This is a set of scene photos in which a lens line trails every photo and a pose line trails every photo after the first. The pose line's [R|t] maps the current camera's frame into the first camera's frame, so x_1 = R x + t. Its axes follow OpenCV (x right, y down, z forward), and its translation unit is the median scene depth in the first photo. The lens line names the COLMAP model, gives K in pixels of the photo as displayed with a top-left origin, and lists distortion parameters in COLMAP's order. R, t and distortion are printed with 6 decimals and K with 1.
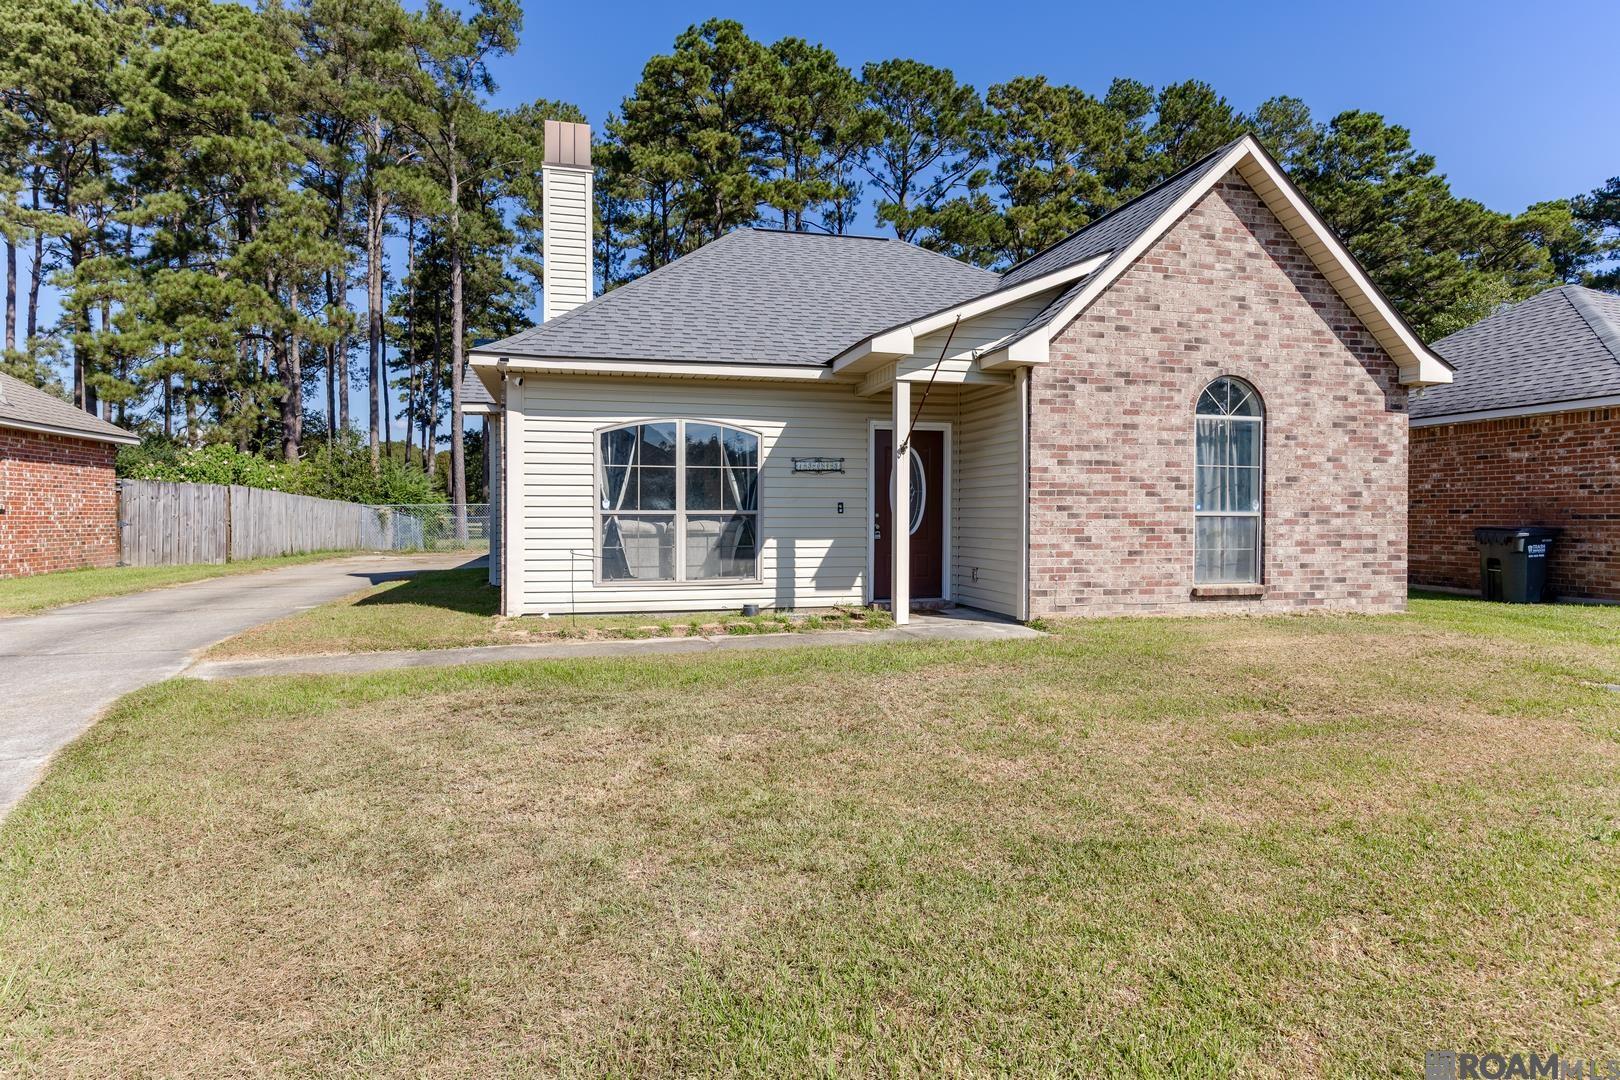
lens RADIAL K [[924.5, 0, 813.5], [0, 924.5, 537.4], [0, 0, 1]] dist [0.002937, -0.007342]
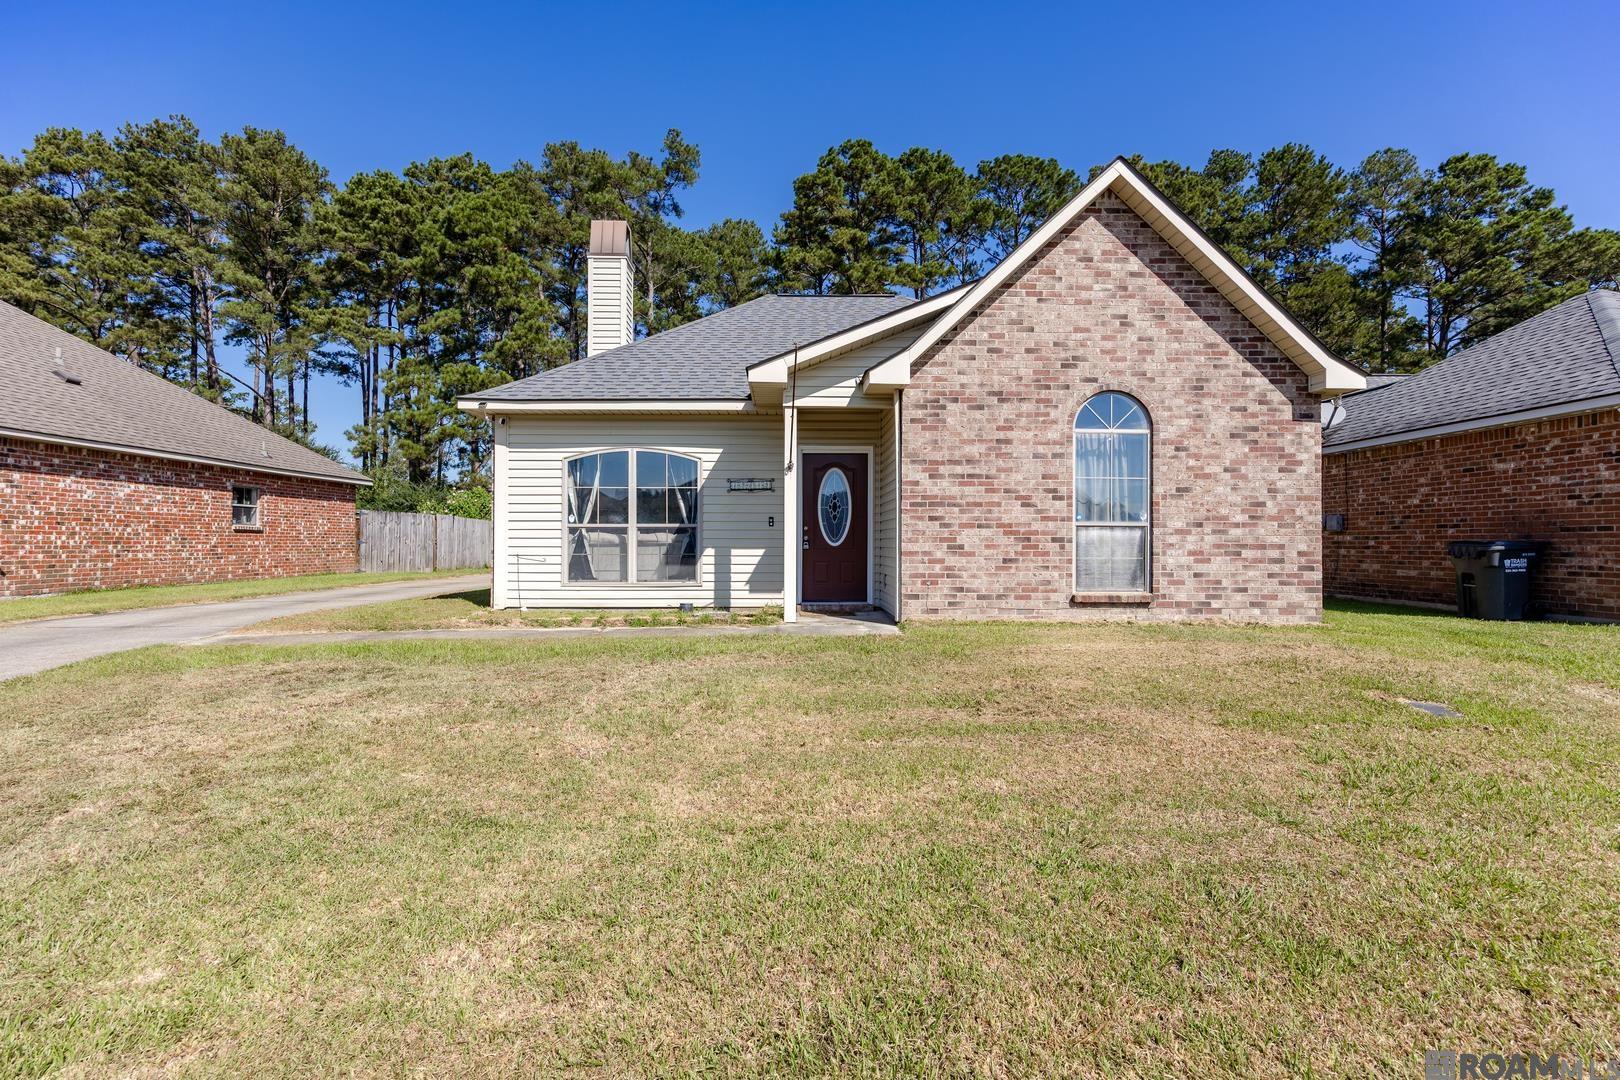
lens RADIAL K [[750.4, 0, 809.7], [0, 750.4, 543.6], [0, 0, 1]] dist [-0.008100, -0.000511]
pose [[0.972912, 0.000485, -0.231174, 0.258745], [-0.006161, 0.999697, -0.023832, 0.015321], [0.231092, 0.024610, 0.972621, 0.088566]]
